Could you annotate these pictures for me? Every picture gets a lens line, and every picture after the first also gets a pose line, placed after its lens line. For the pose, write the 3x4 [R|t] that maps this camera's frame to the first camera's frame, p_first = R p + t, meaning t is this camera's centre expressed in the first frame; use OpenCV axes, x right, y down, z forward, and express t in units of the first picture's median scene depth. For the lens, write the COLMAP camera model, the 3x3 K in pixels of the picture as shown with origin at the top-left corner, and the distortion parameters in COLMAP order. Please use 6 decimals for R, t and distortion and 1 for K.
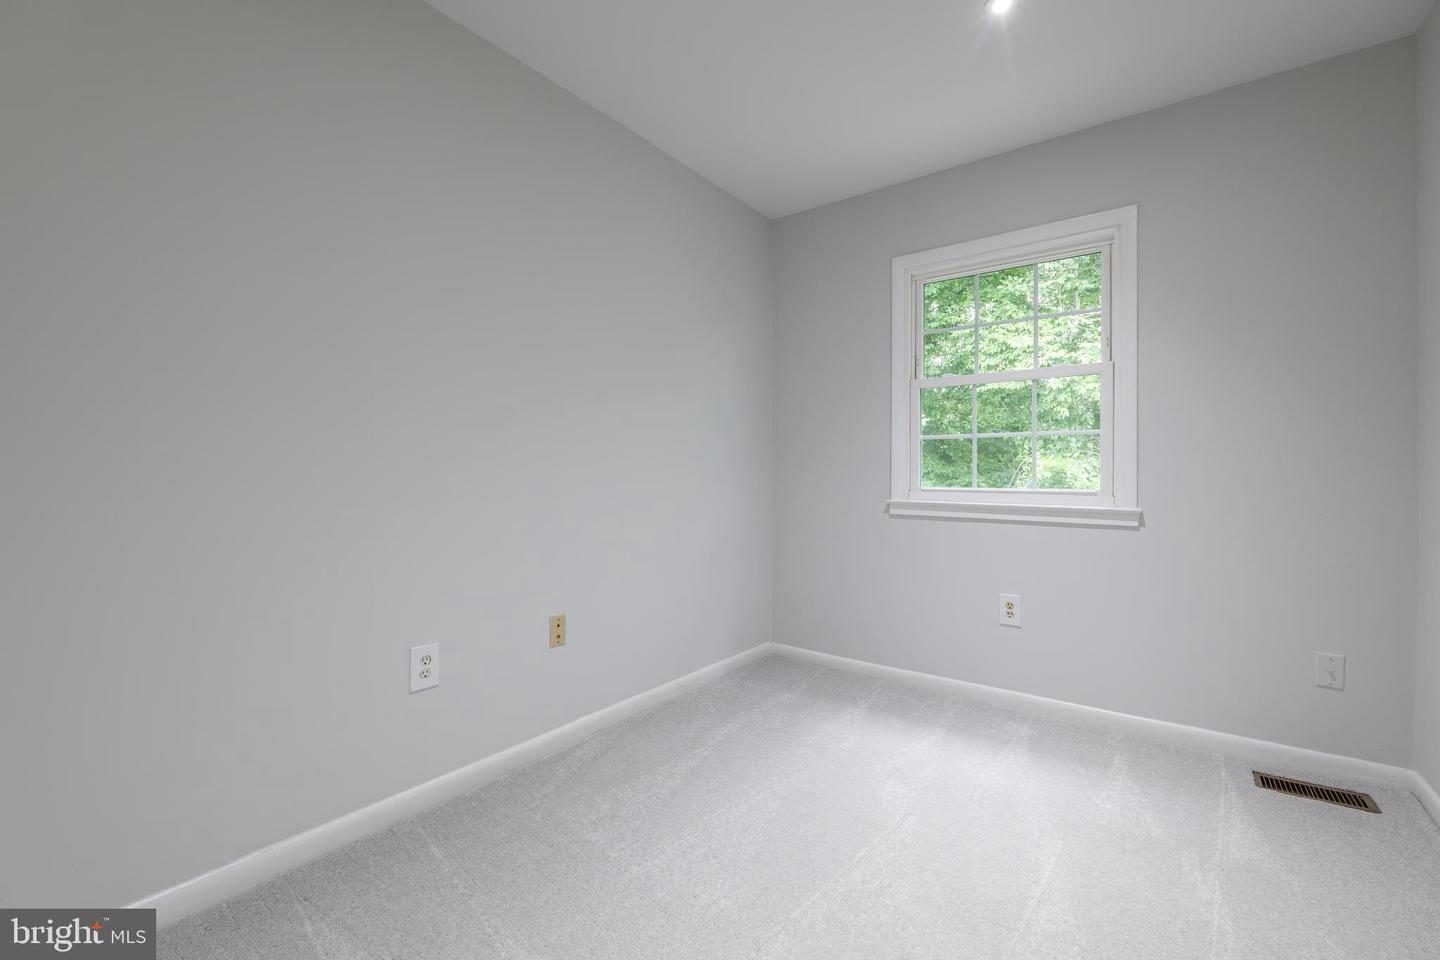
lens RADIAL K [[584.2, 0, 724.4], [0, 584.2, 477.3], [0, 0, 1]] dist [-0.009274, 0.000696]
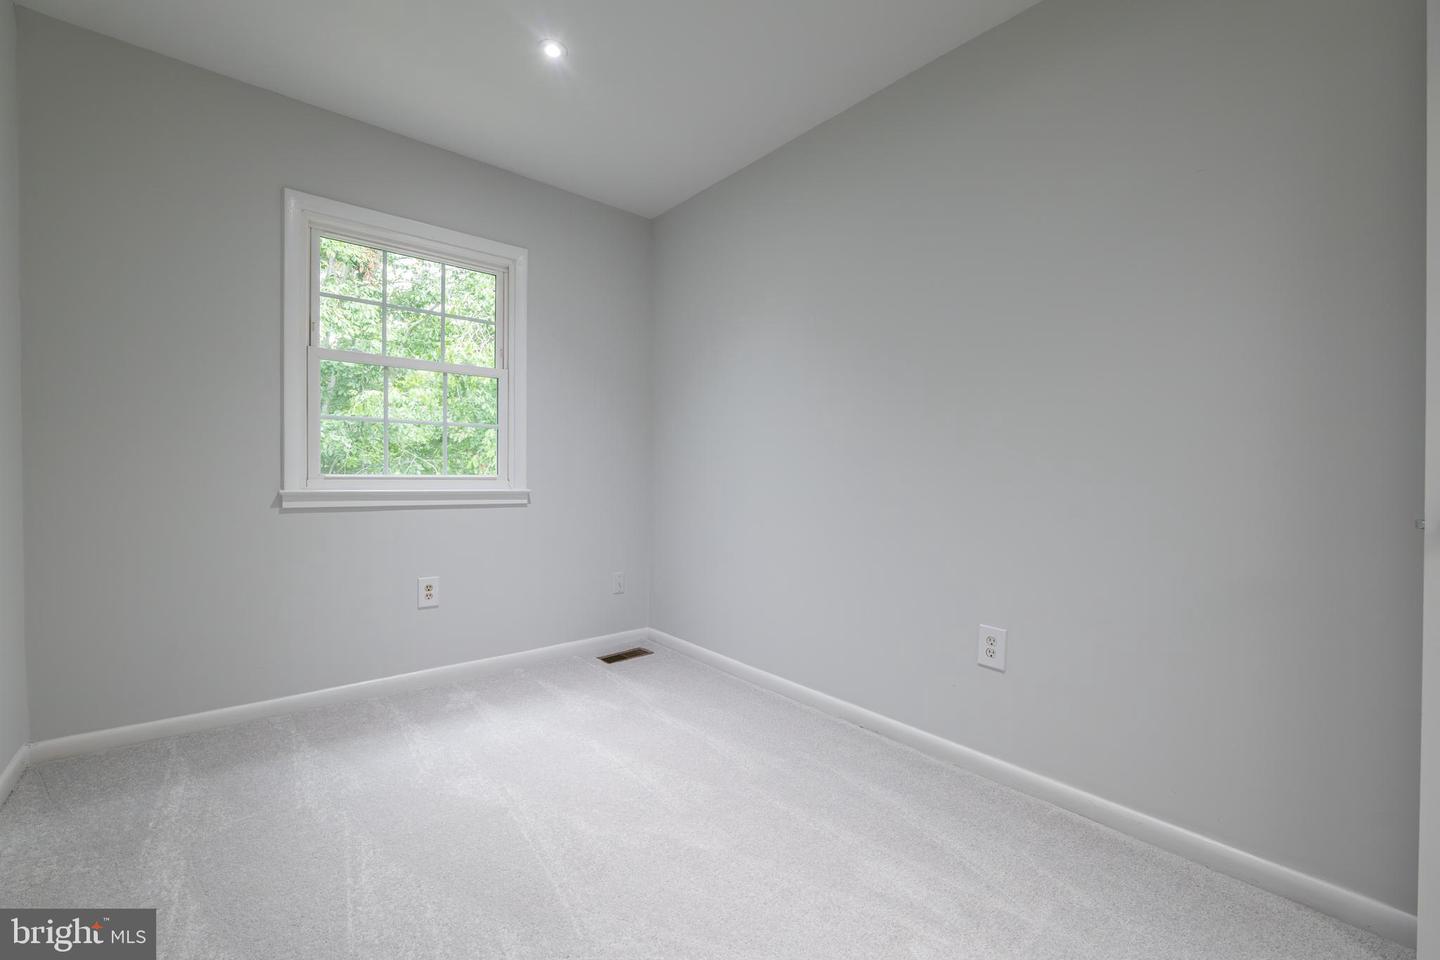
lens RADIAL K [[584.2, 0, 713.4], [0, 584.2, 481.1], [0, 0, 1]] dist [-0.009274, 0.000696]
pose [[0.242954, -0.021090, 0.969809, -0.414991], [-0.013206, 0.999599, 0.025046, -0.002836], [-0.969948, -0.018892, 0.242578, 0.275446]]
